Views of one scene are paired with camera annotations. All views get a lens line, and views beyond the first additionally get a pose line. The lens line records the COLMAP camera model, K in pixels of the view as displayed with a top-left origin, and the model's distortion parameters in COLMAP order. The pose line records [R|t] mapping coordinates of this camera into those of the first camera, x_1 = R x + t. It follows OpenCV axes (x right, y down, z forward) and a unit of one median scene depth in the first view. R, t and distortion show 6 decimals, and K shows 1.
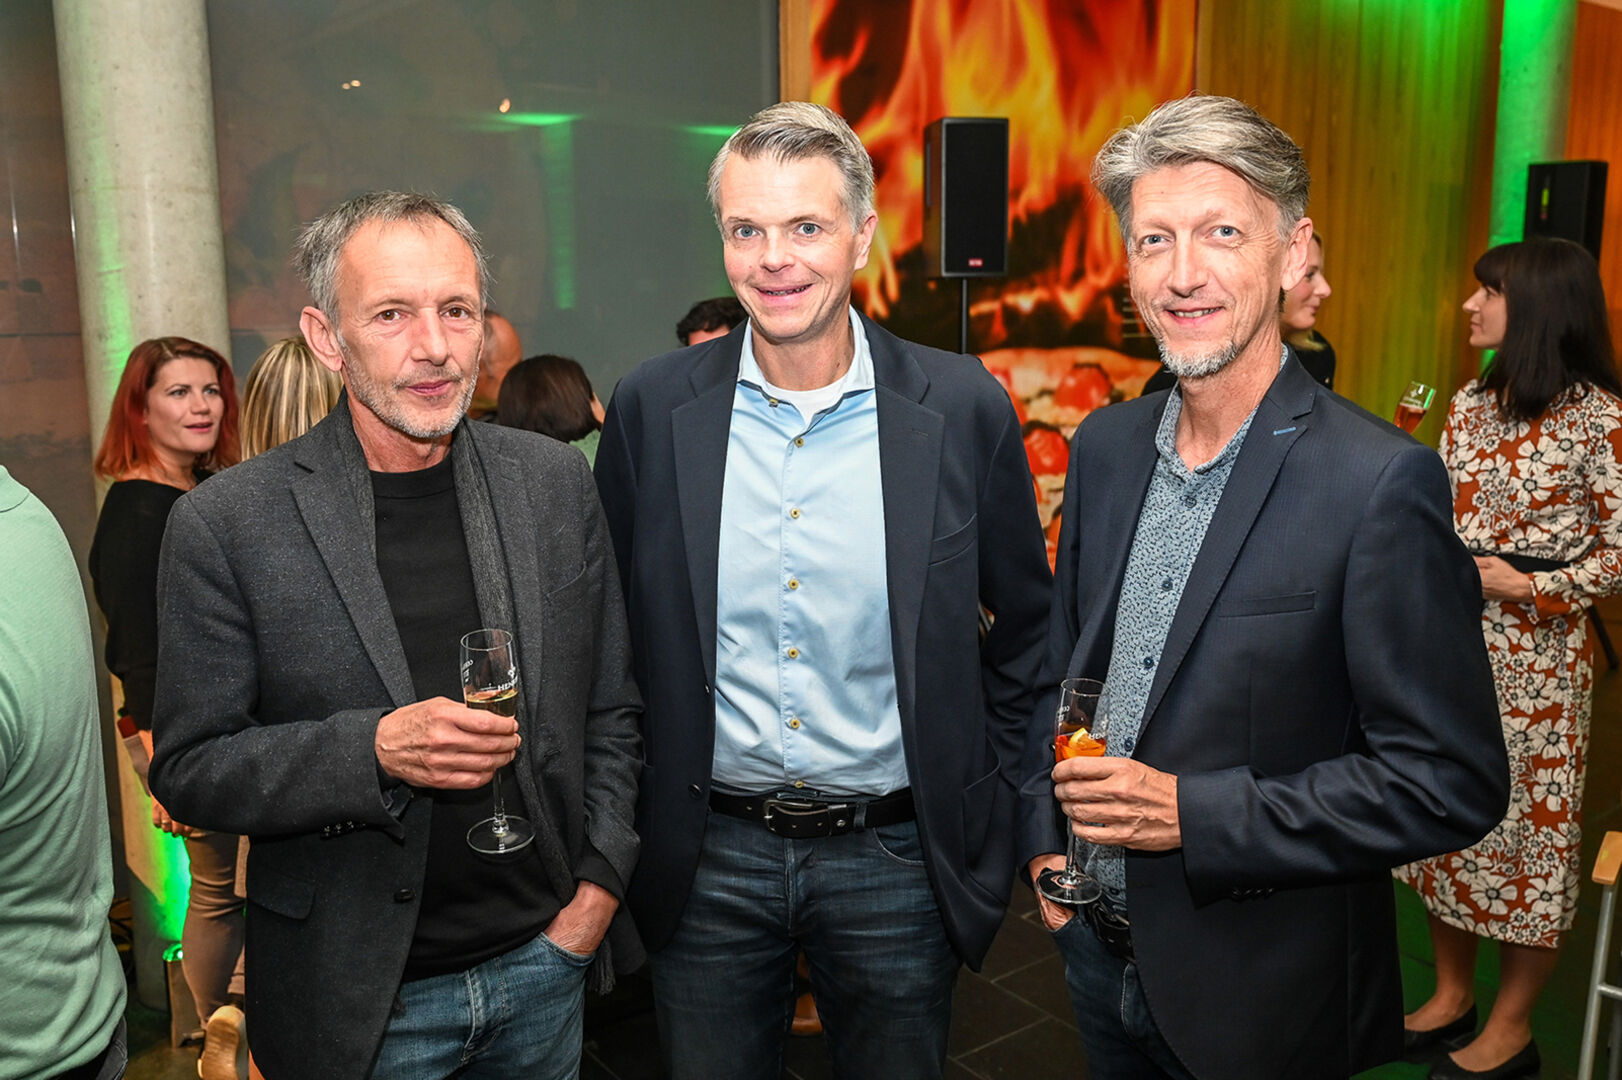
lens RADIAL K [[1324.8, 0, 812.5], [0, 1324.8, 538.5], [0, 0, 1]] dist [-0.009543, -0.010427]
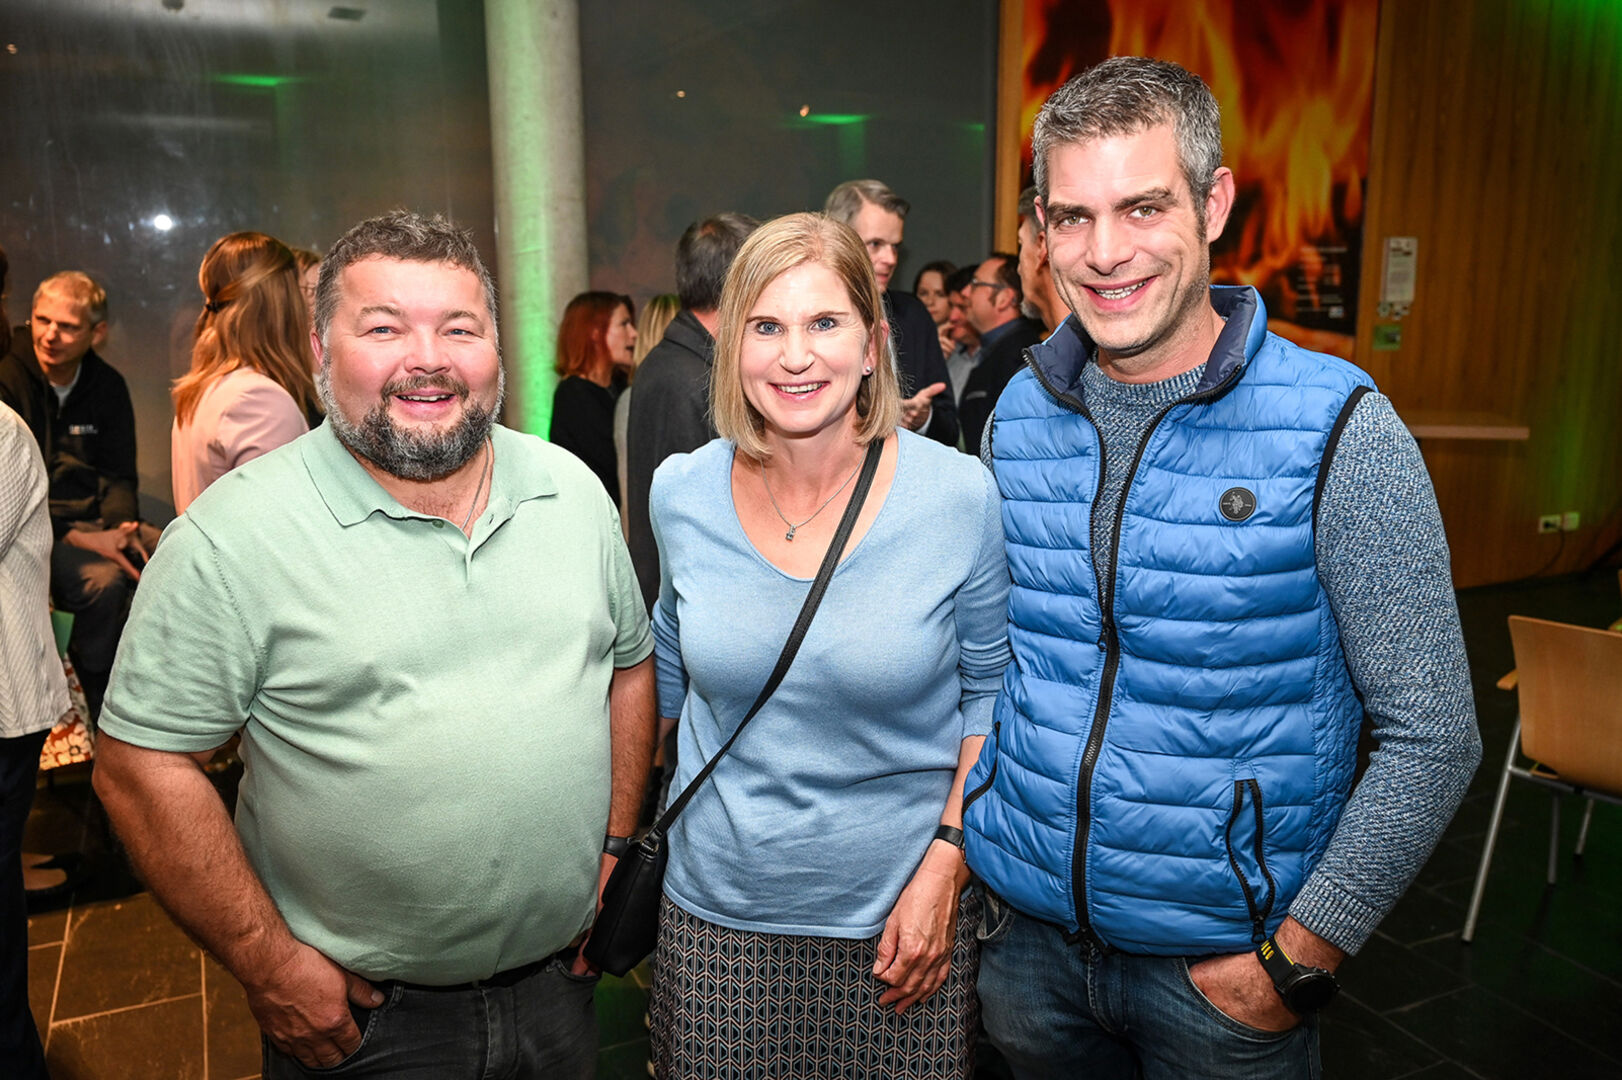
lens RADIAL K [[1391.4, 0, 810.8], [0, 1391.4, 536.5], [0, 0, 1]] dist [-0.000785, 0.004113]
pose [[0.973284, 0.045132, -0.225123, 0.104807], [-0.045134, 0.998968, 0.005142, 0.060843], [0.225123, 0.005156, 0.974317, -0.295942]]
